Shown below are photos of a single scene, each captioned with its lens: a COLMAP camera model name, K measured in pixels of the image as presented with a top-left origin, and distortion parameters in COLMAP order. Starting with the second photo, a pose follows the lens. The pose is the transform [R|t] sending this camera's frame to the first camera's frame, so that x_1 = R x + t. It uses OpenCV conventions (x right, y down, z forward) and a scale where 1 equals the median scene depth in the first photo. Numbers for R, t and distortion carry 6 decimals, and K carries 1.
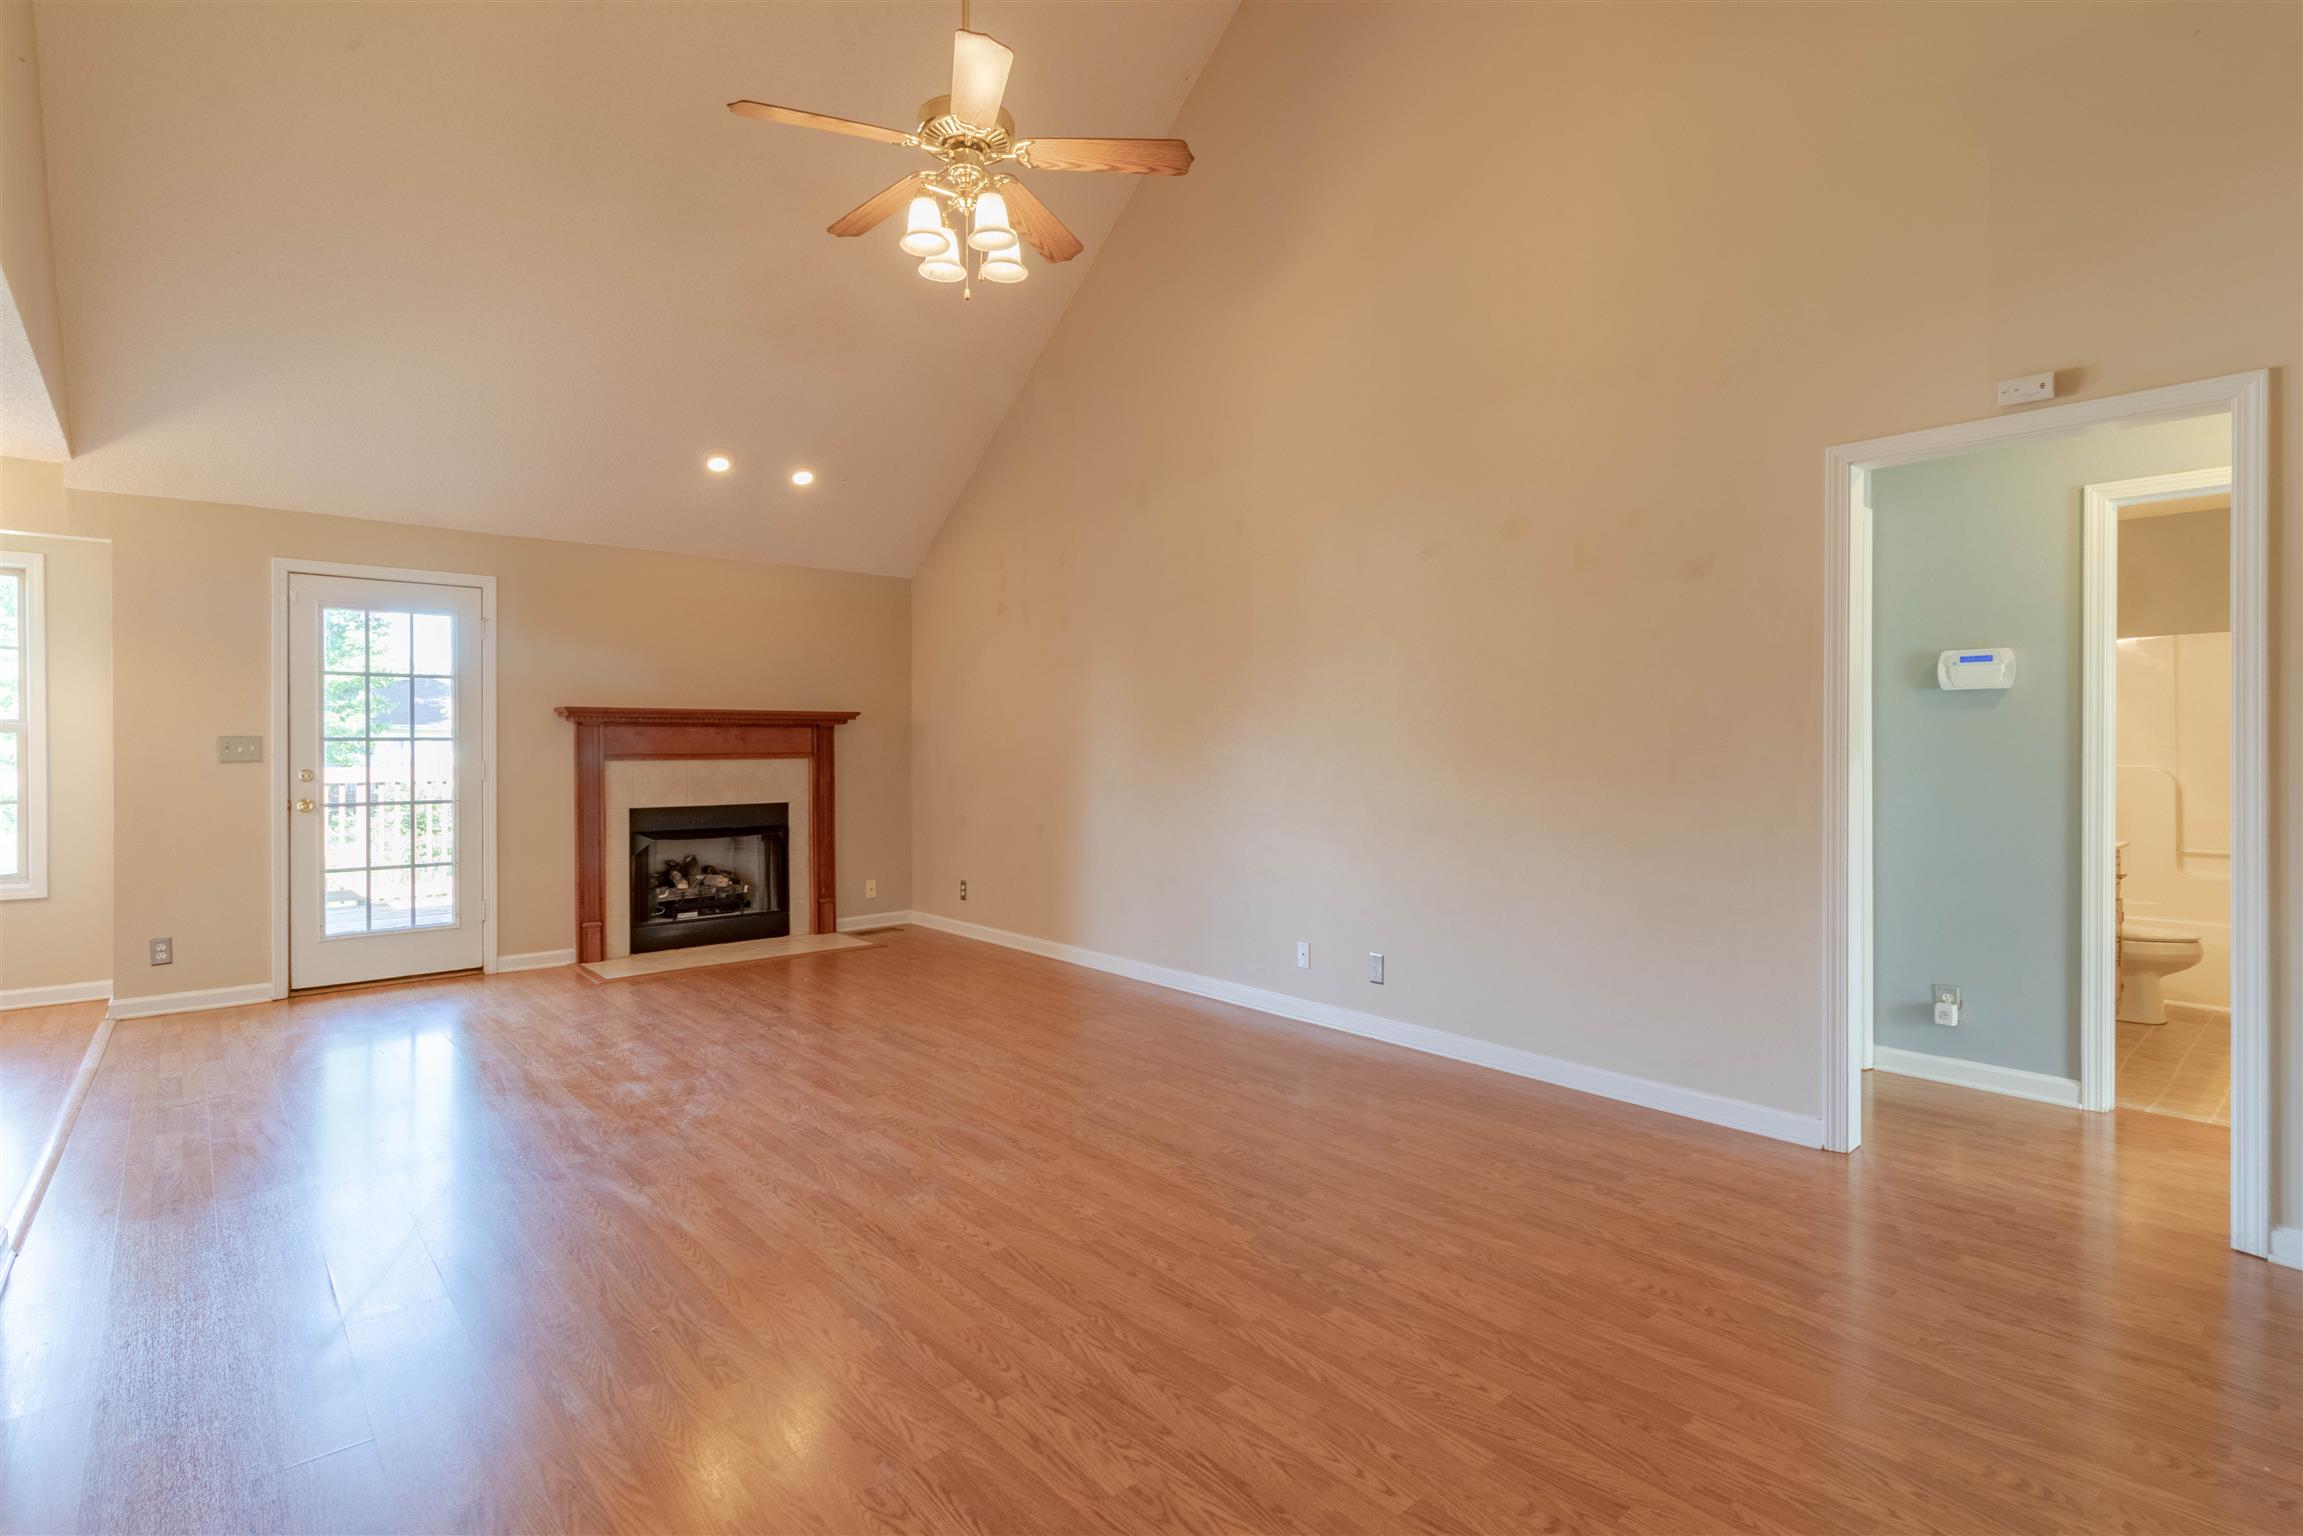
lens RADIAL K [[1102.4, 0, 1158.8], [0, 1102.4, 747.4], [0, 0, 1]] dist [-0.003746, 0.001132]
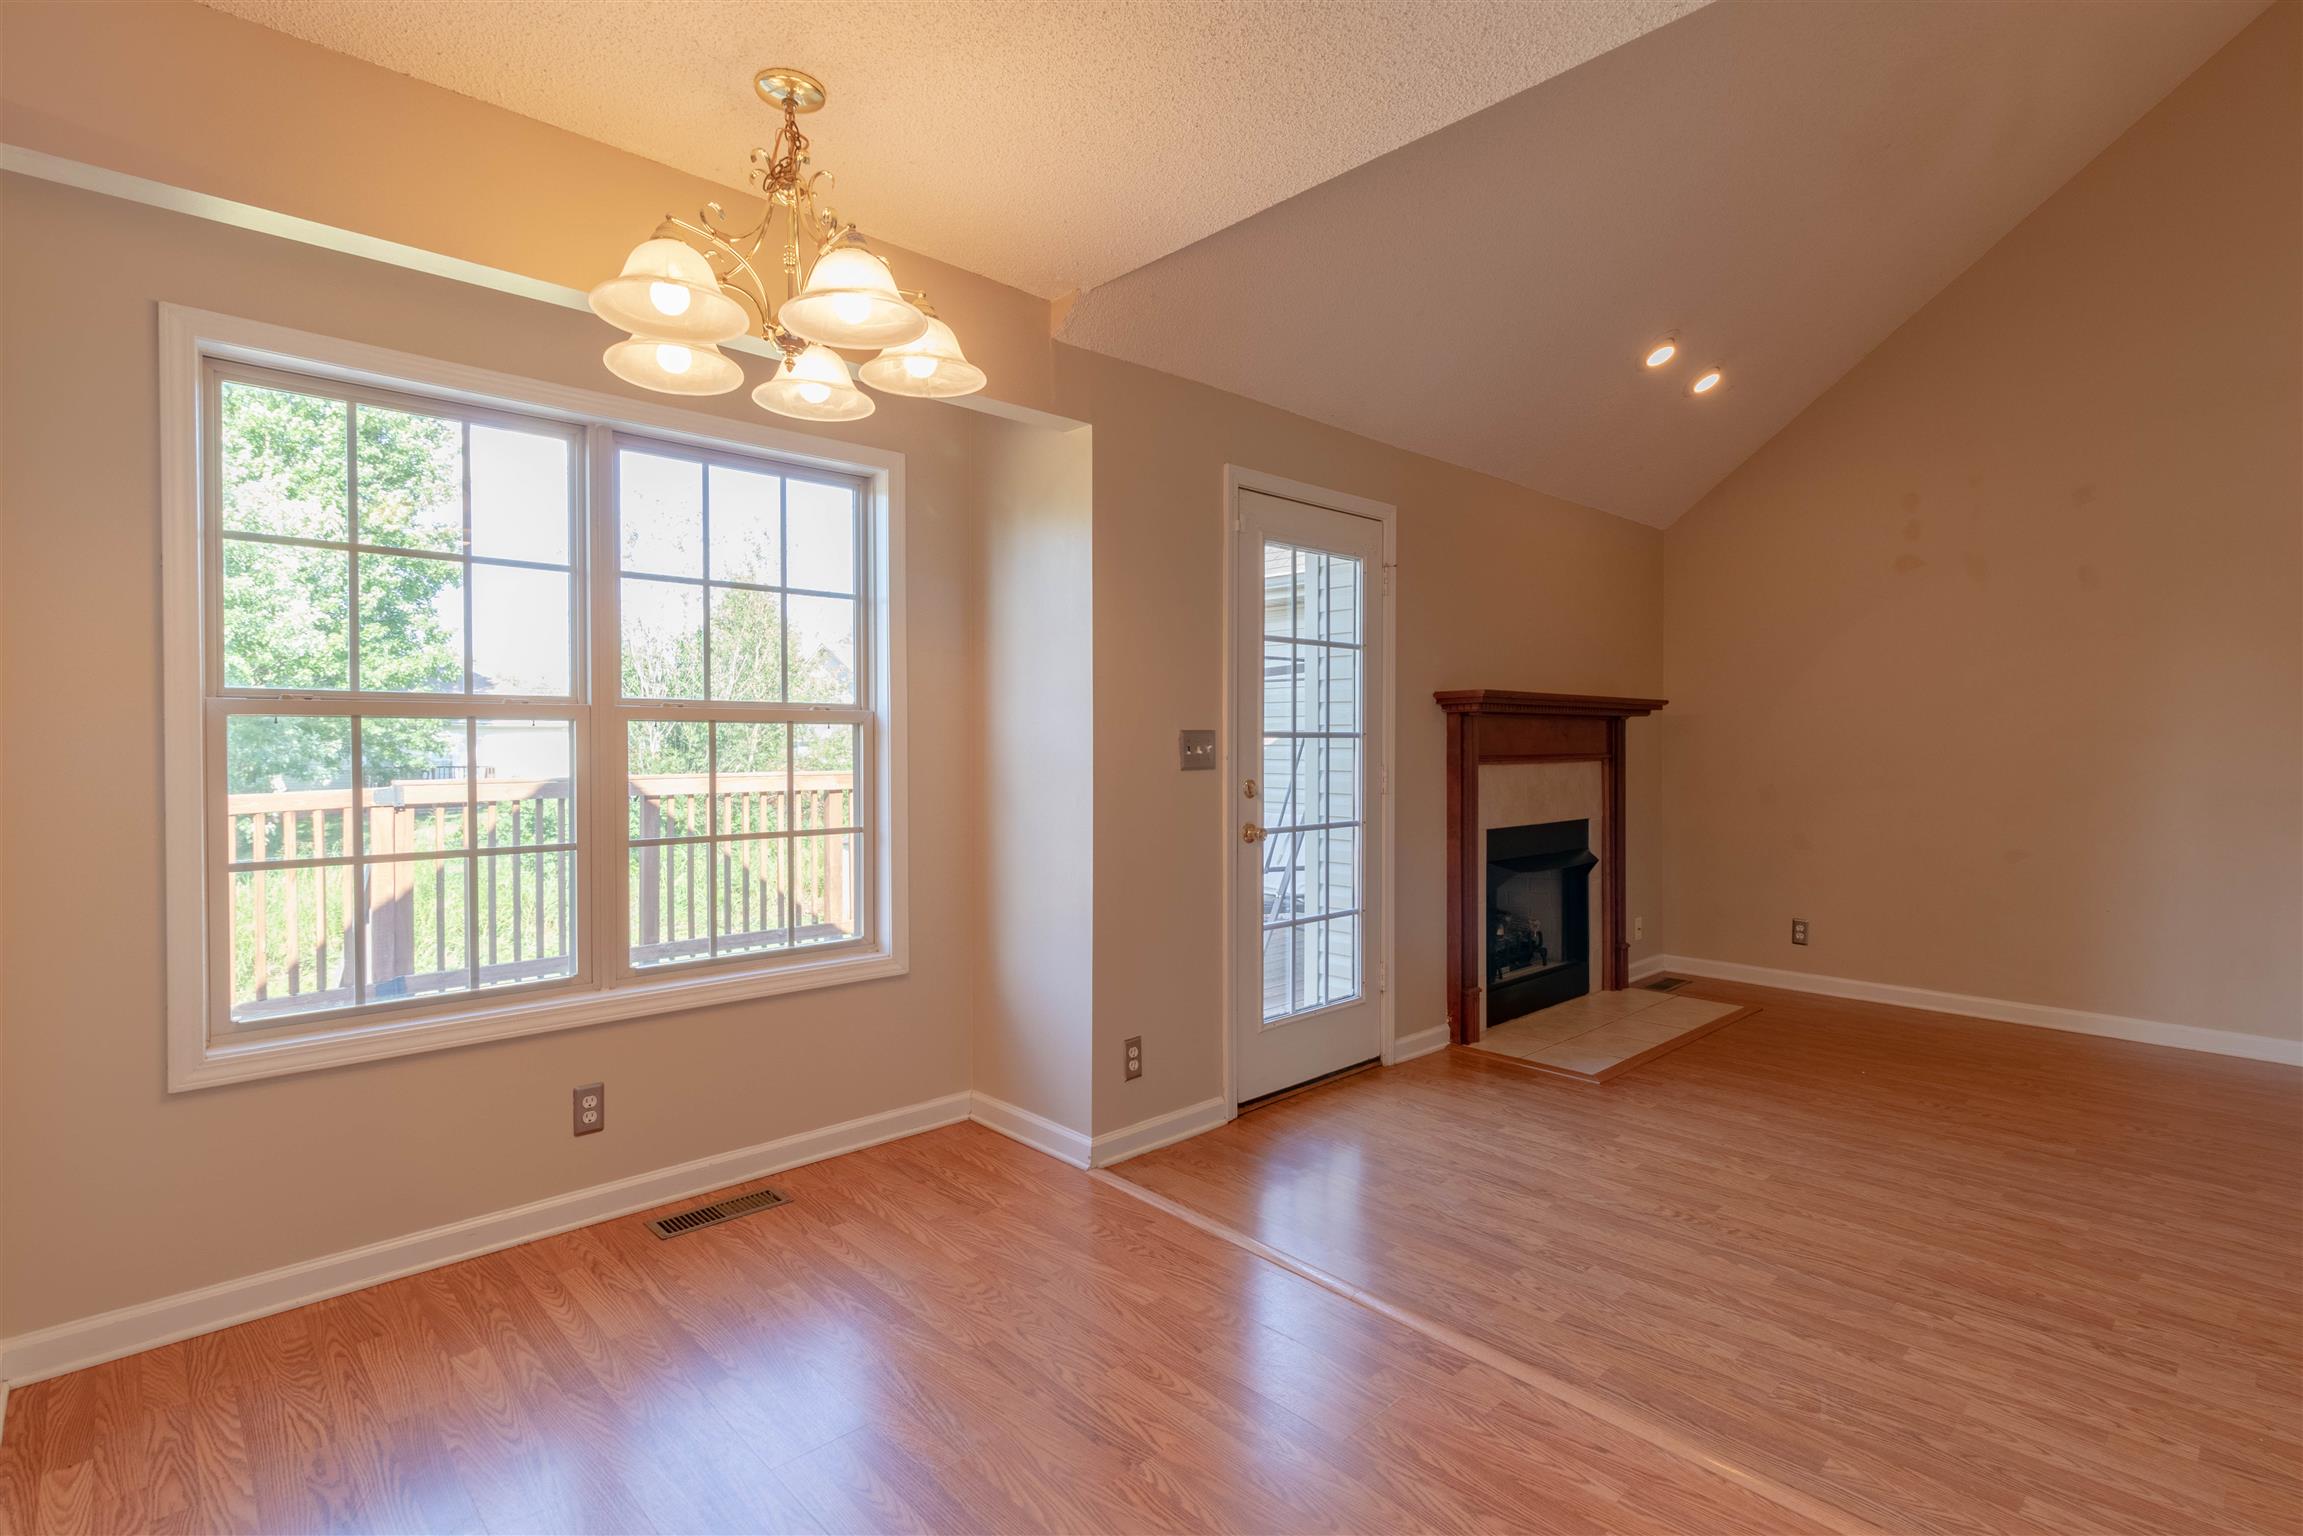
lens RADIAL K [[1102.4, 0, 1148.8], [0, 1102.4, 752.8], [0, 0, 1]] dist [-0.003746, 0.001132]
pose [[0.999649, 0.001654, 0.026431, -0.777163], [-0.001923, 0.999946, 0.010170, -0.003227], [-0.026413, -0.010217, 0.999599, 0.294622]]
